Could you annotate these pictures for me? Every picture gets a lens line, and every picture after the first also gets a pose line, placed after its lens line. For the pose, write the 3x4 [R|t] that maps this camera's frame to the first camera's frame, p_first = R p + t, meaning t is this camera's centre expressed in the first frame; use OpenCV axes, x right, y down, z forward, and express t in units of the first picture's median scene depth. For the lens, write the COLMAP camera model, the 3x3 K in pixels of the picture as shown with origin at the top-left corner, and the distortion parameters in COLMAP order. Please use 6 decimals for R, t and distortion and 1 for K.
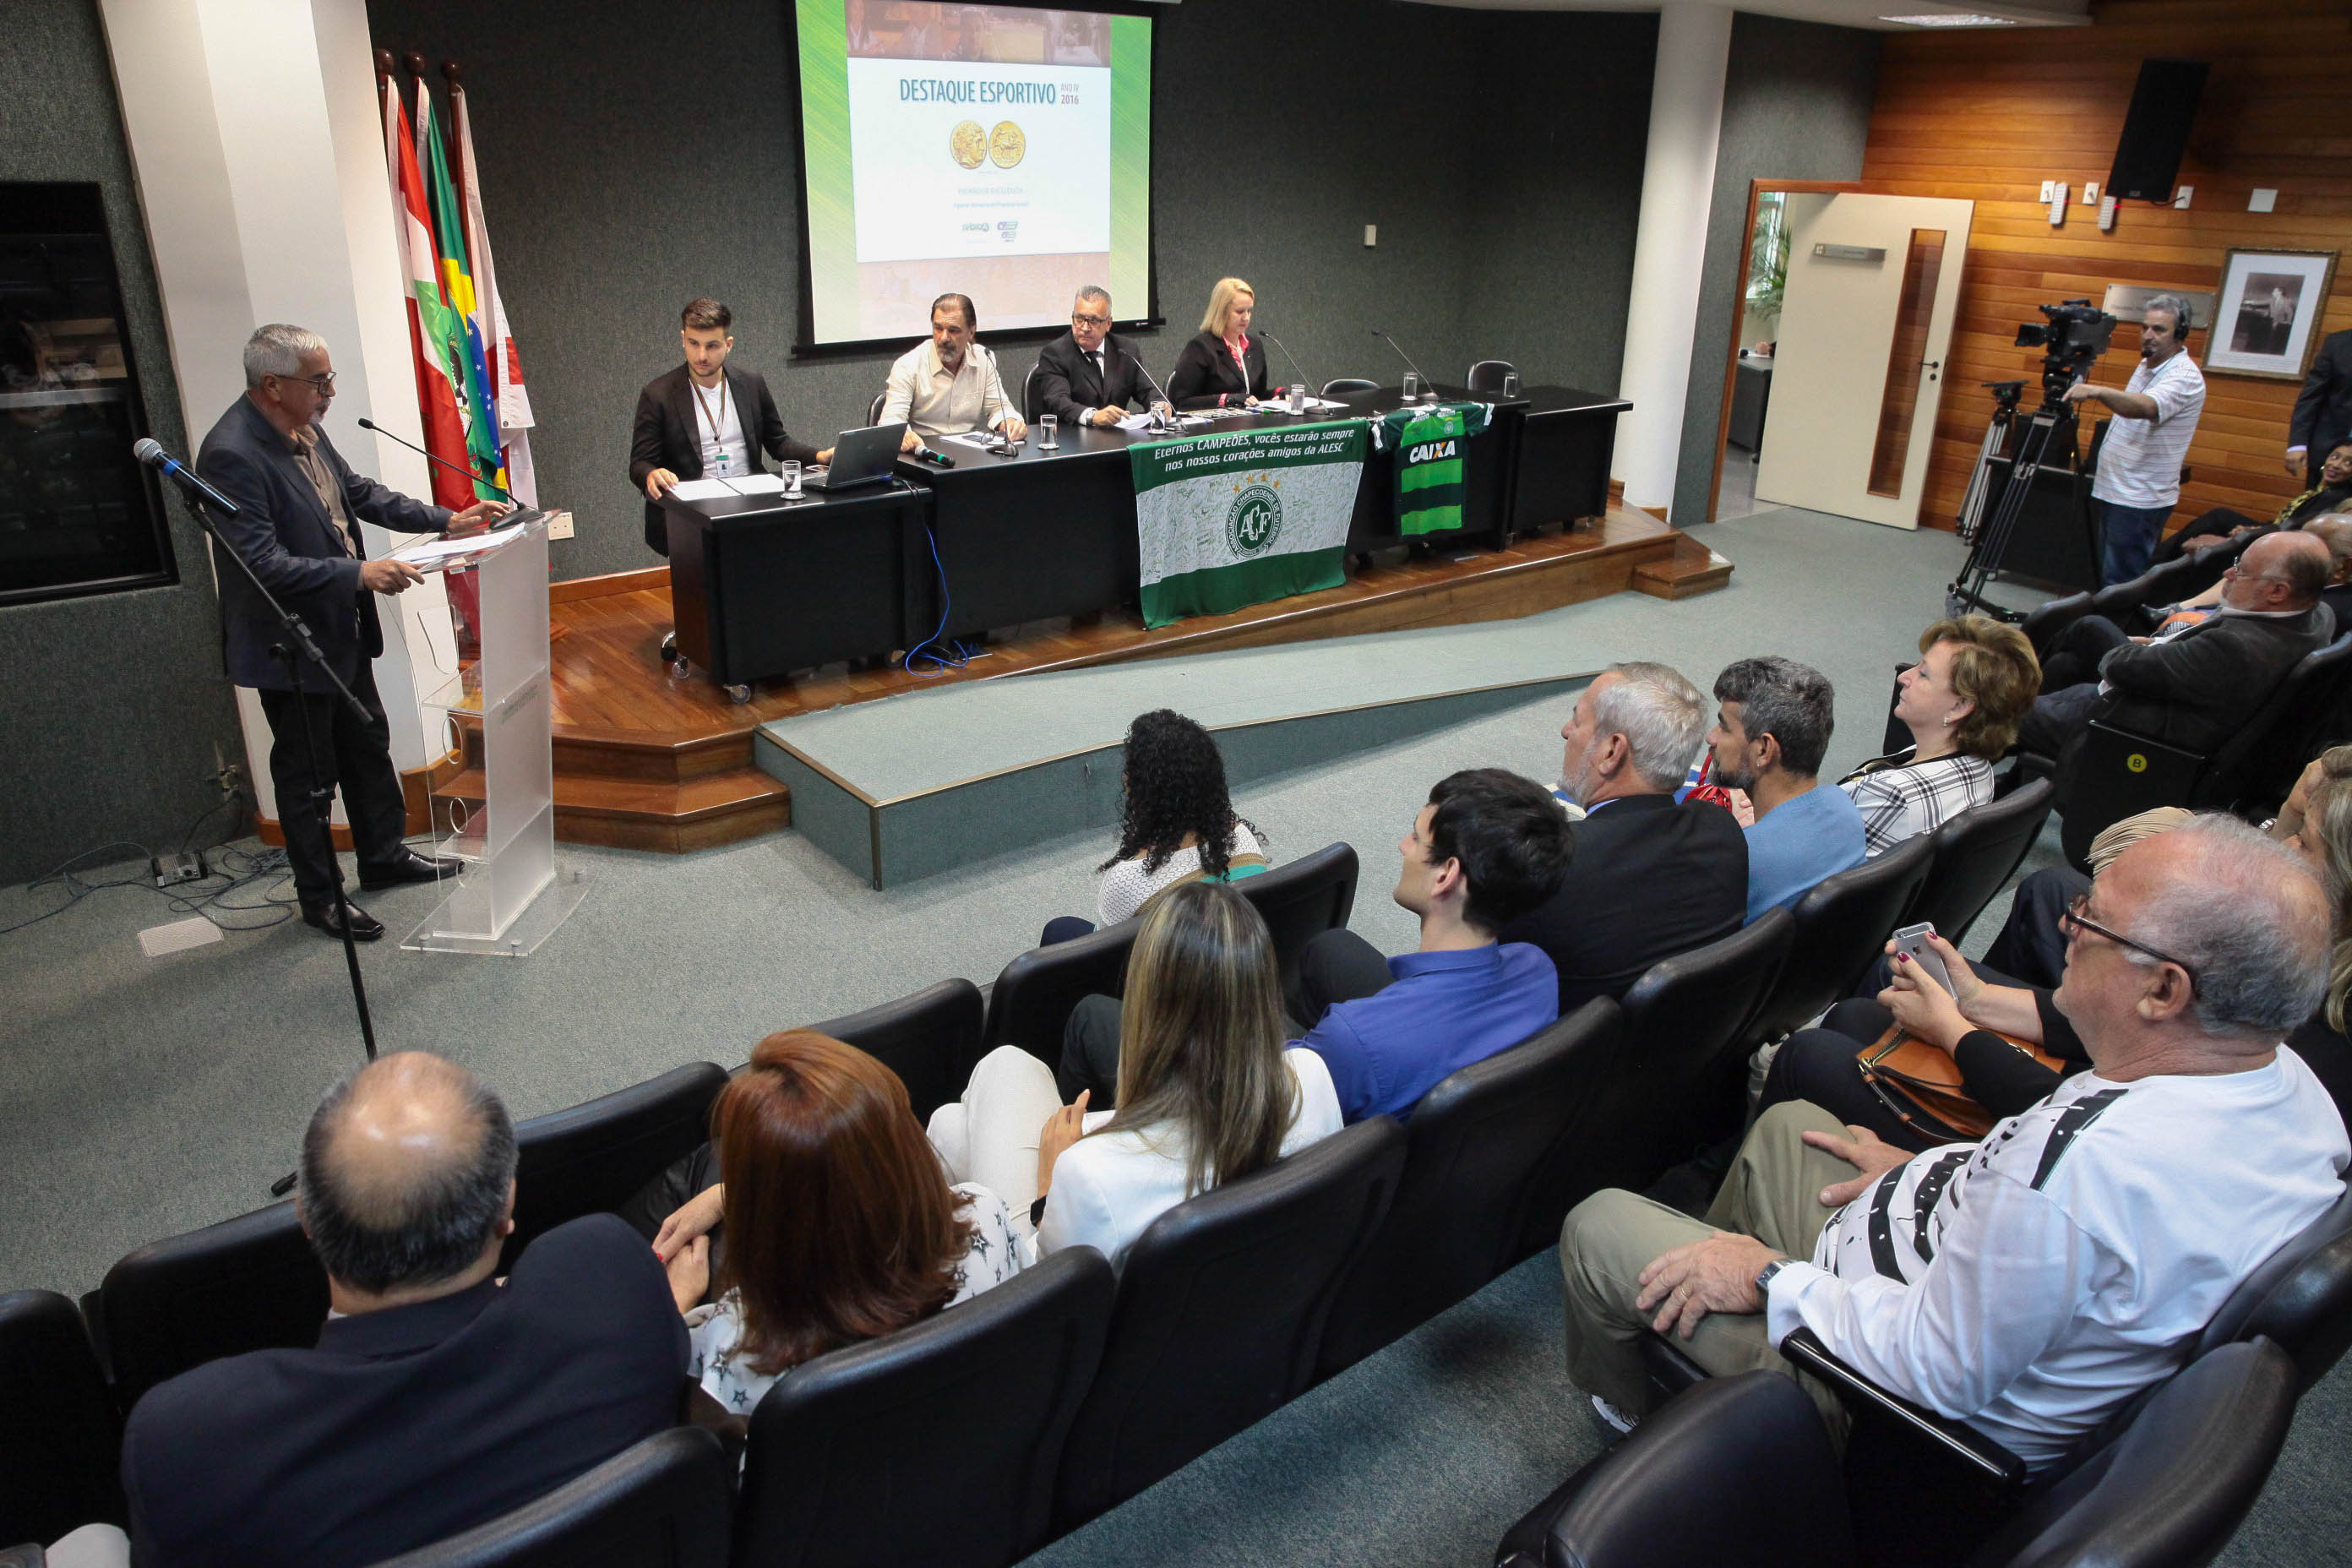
lens RADIAL K [[1612.4, 0, 1191.1], [0, 1612.4, 774.8], [0, 0, 1]] dist [-0.103791, 0.074272]
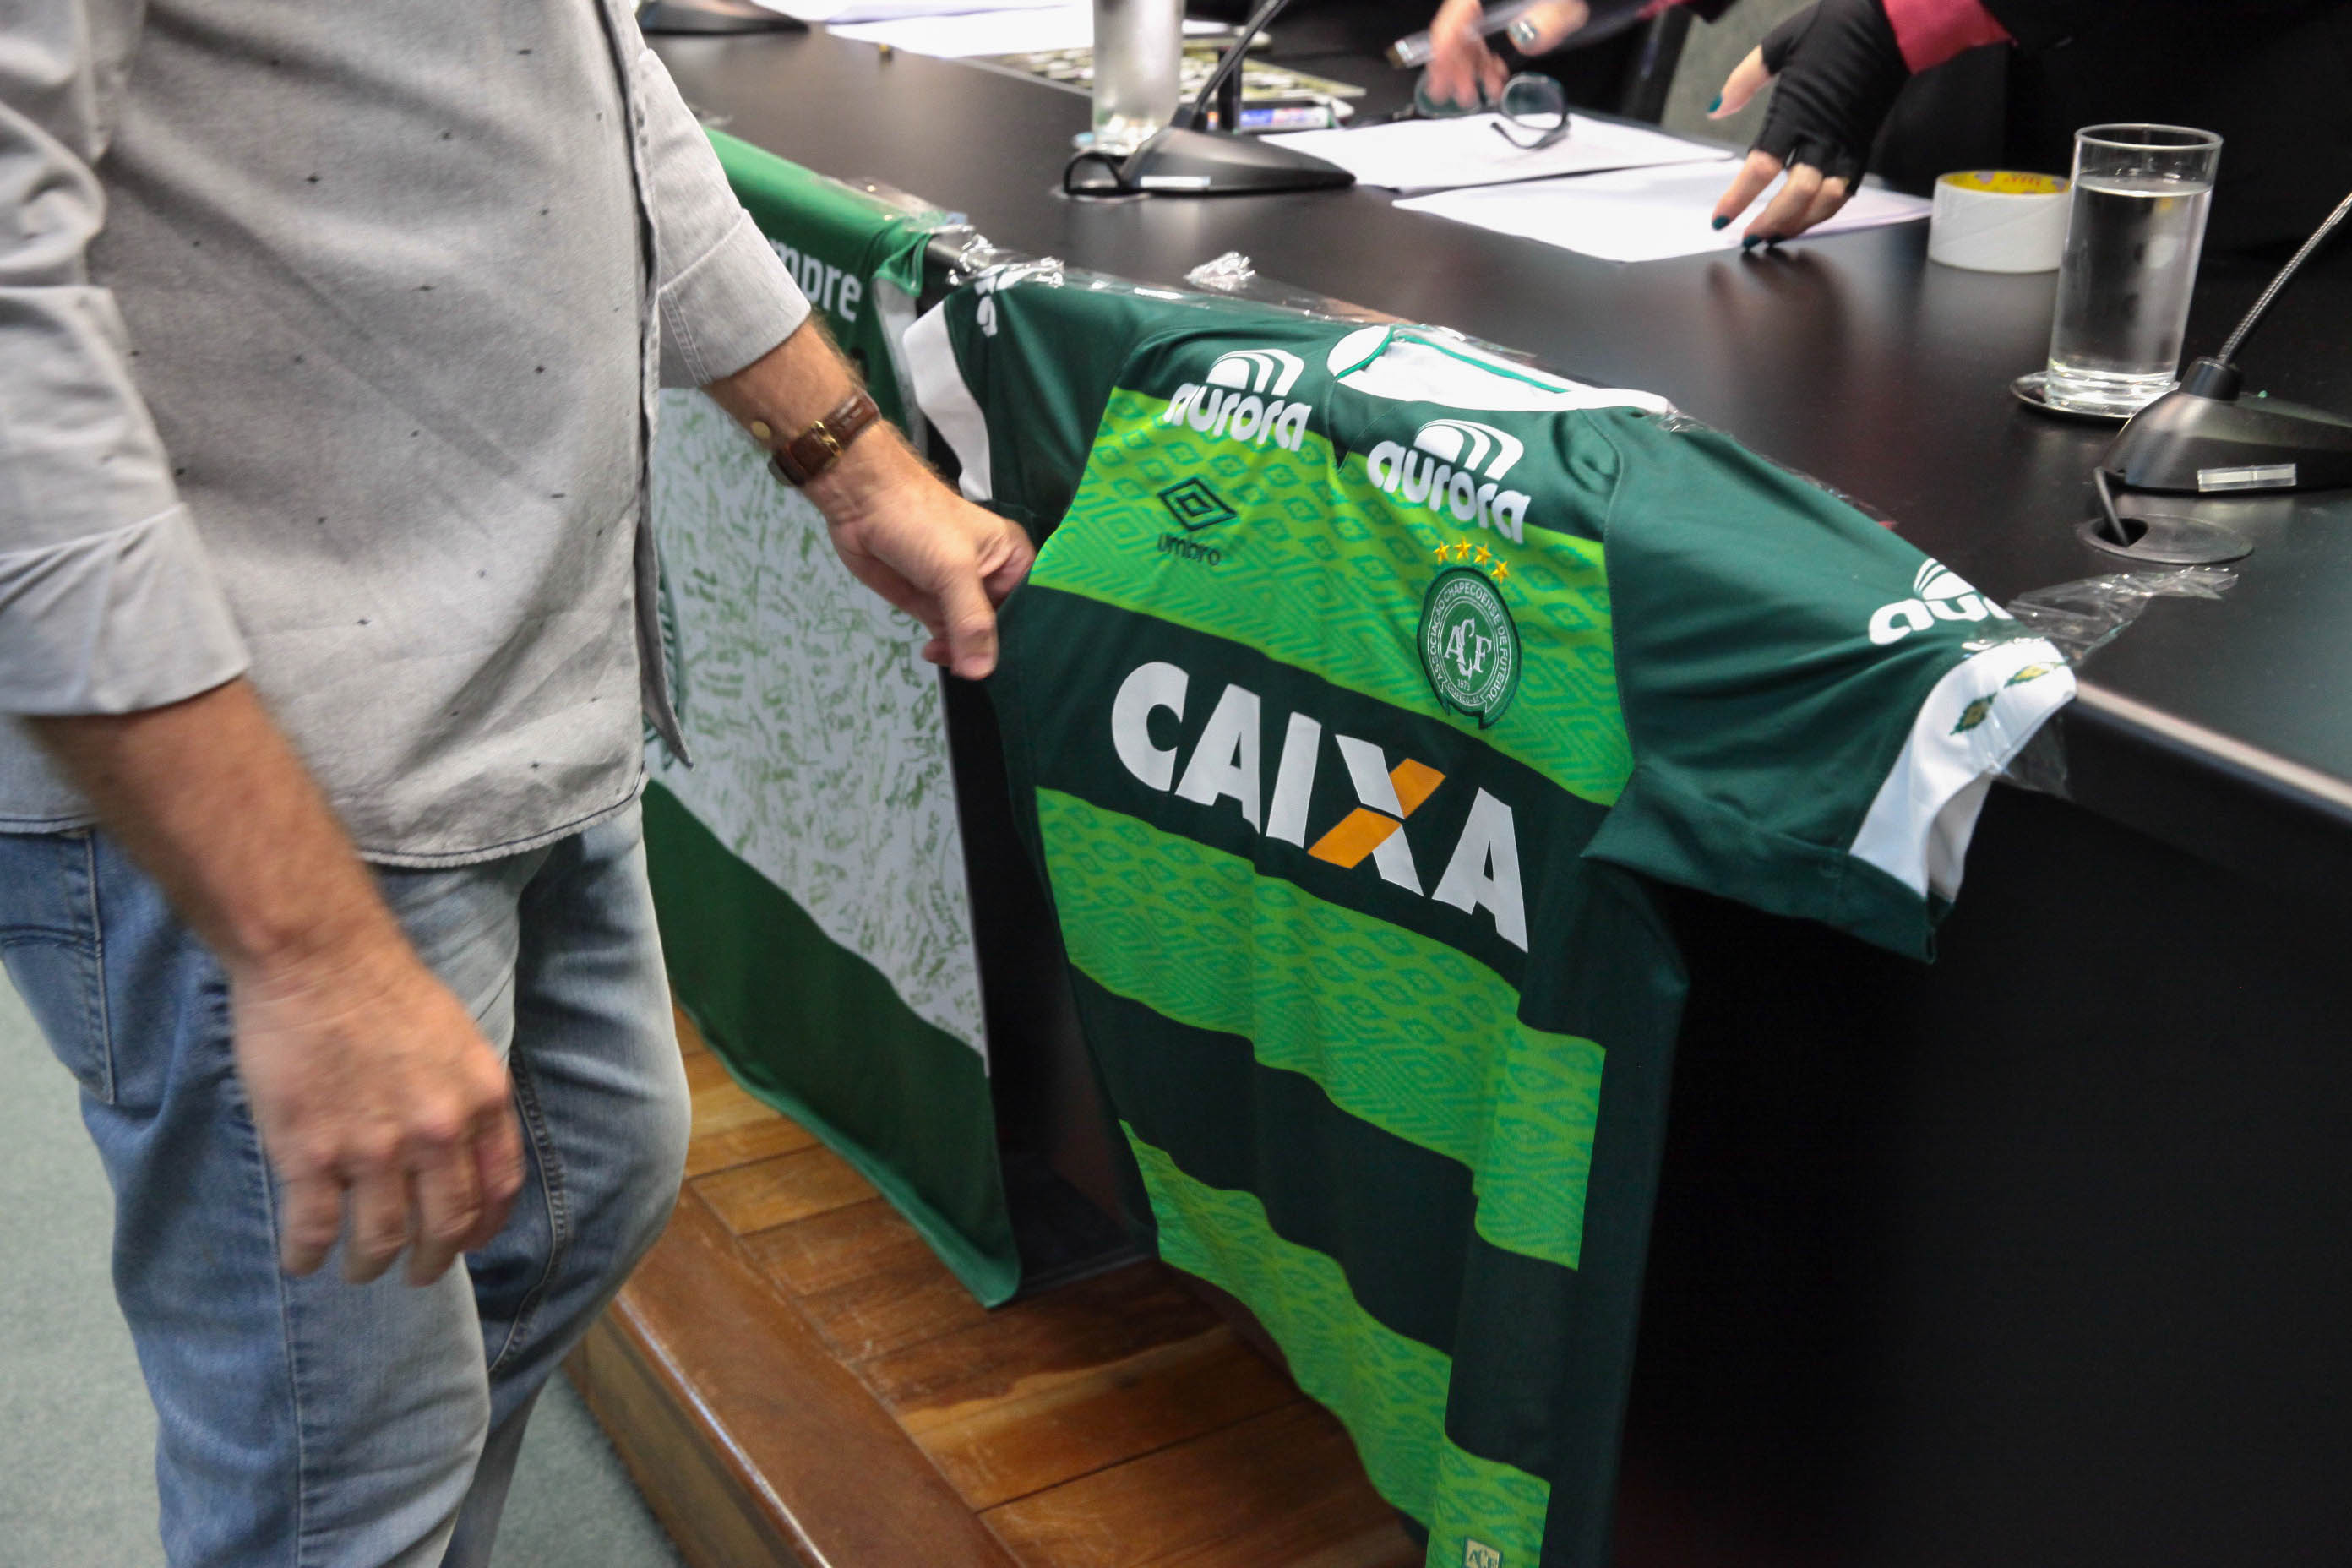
lens RADIAL K [[2782.6, 0, 1261.5], [0, 2782.6, 842.0], [0, 0, 1]] dist [0.048823, 0.000000]
pose [[-0.116691, 0.375124, -0.919601, 0.337448], [-0.384497, 0.836660, 0.390081, -0.281881], [0.915721, 0.399102, 0.046604, 1.039553]]
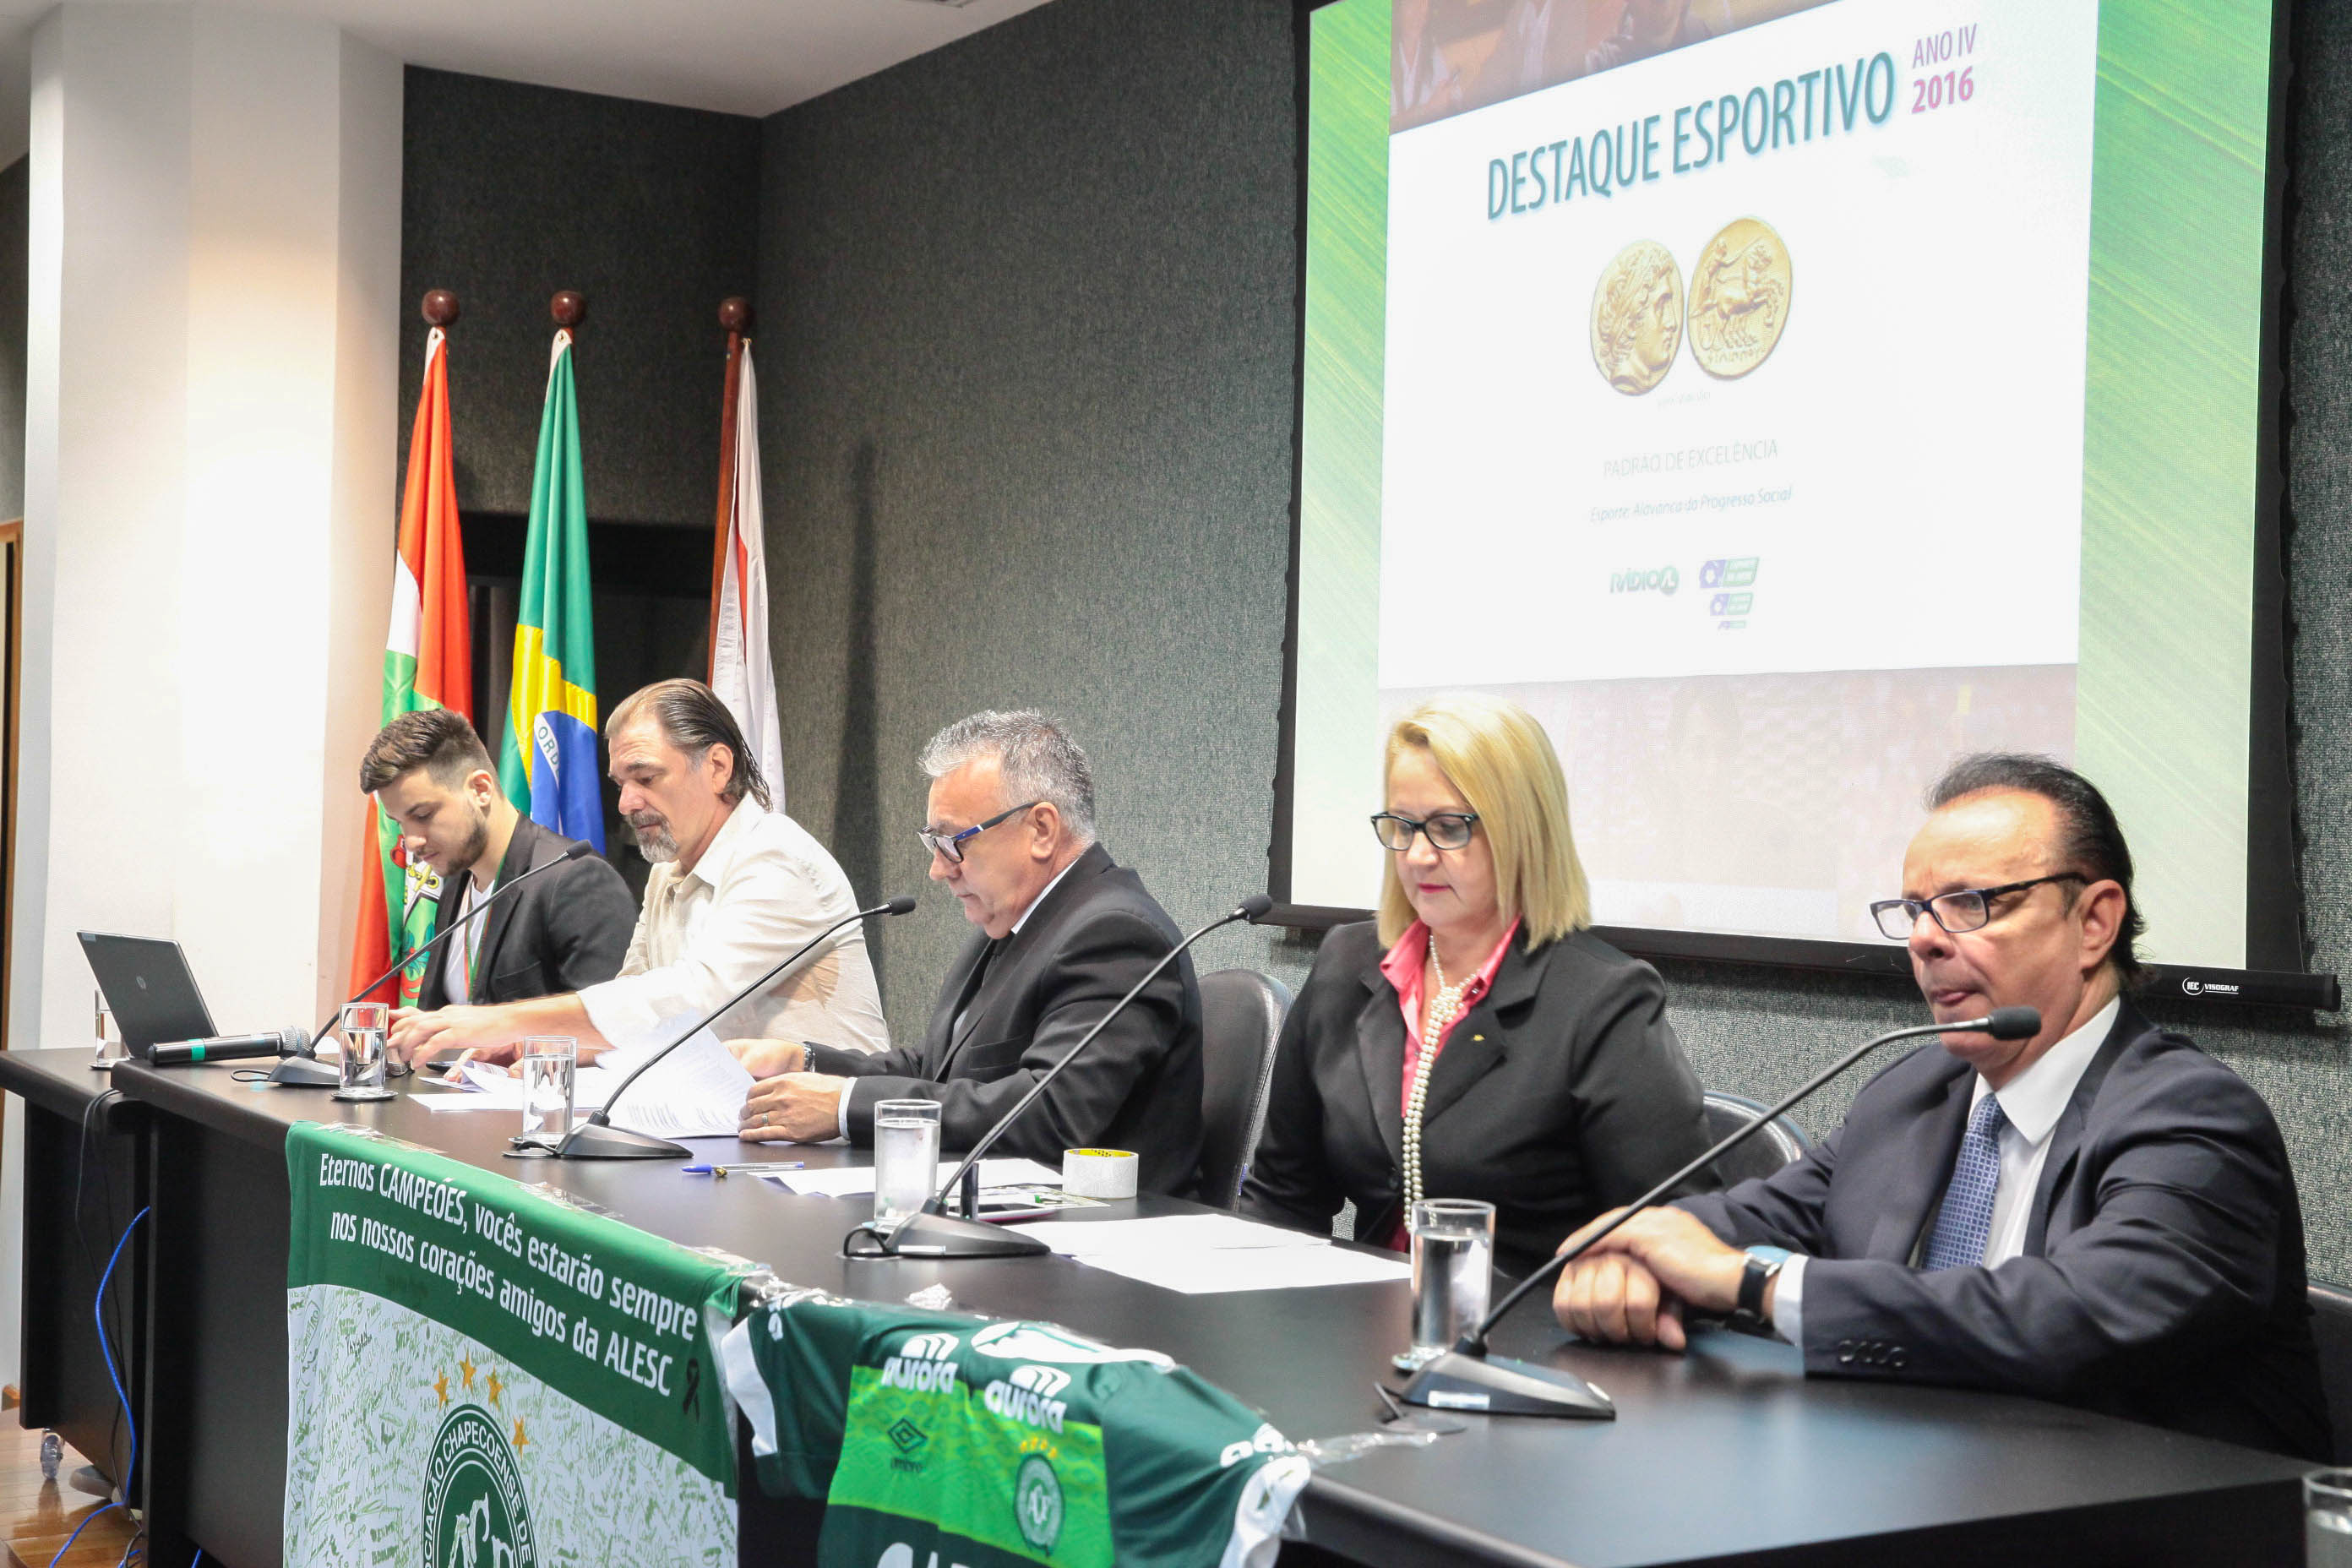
lens RADIAL K [[3152.9, 0, 1181.5], [0, 3152.9, 794.1], [0, 0, 1]] dist [0.101599, 0.000000]
pose [[-0.135855, -0.025191, -0.990408, 0.489056], [-0.392321, 0.919325, 0.030432, -0.310750], [0.909741, 0.392692, -0.134778, 1.083219]]
